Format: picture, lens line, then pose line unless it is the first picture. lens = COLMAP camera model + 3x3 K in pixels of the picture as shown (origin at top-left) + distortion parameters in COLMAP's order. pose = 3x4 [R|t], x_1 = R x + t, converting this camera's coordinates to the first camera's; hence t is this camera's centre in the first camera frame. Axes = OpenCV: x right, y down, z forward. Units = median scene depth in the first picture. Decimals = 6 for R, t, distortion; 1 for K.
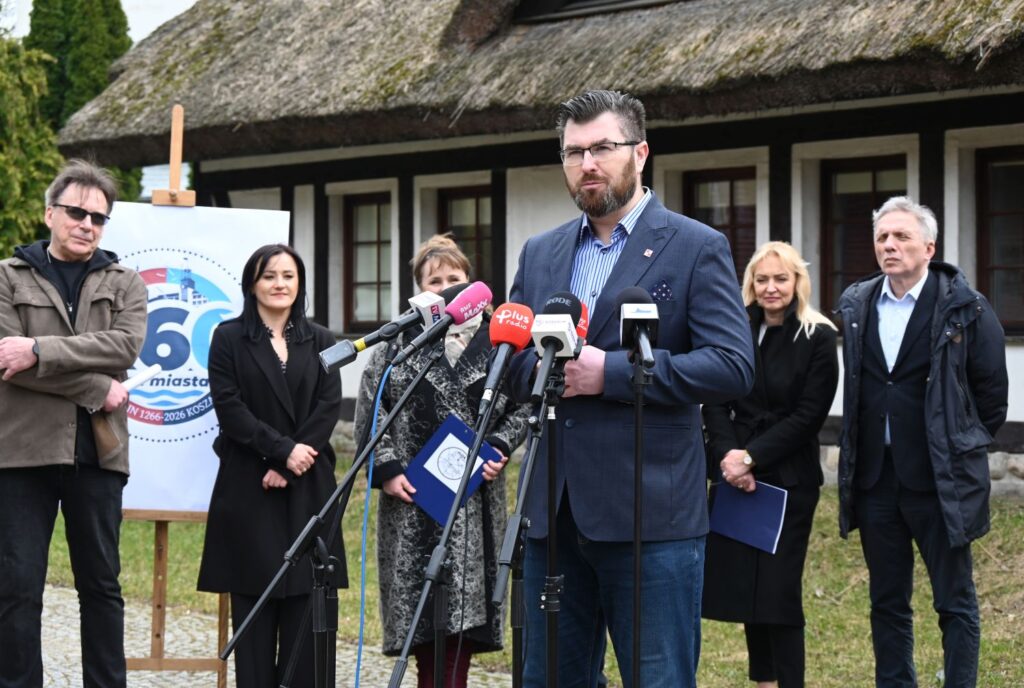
lens RADIAL K [[2048.8, 0, 512.0], [0, 2048.8, 344.0], [0, 0, 1]] dist [0.116819, -0.036245]
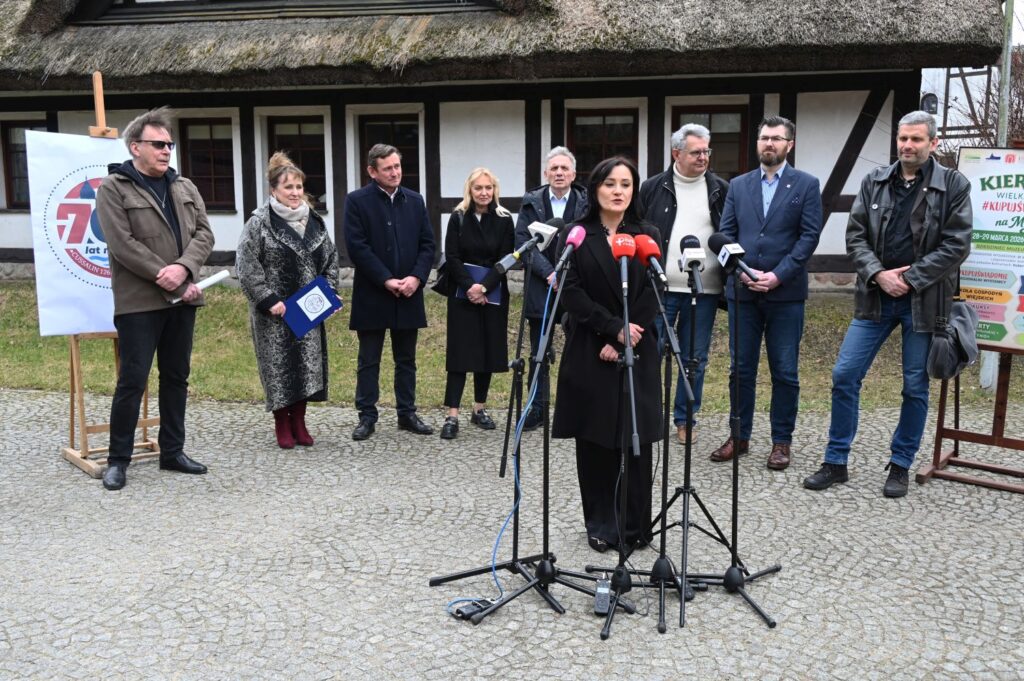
lens RADIAL K [[993.2, 0, 512.0], [0, 993.2, 340.5], [0, 0, 1]] dist [0.007670, 0.018161]
pose [[0.827848, -0.081623, 0.554983, -0.203845], [0.006240, 0.990636, 0.136388, -0.009337], [-0.560918, -0.109445, 0.820605, 0.110182]]
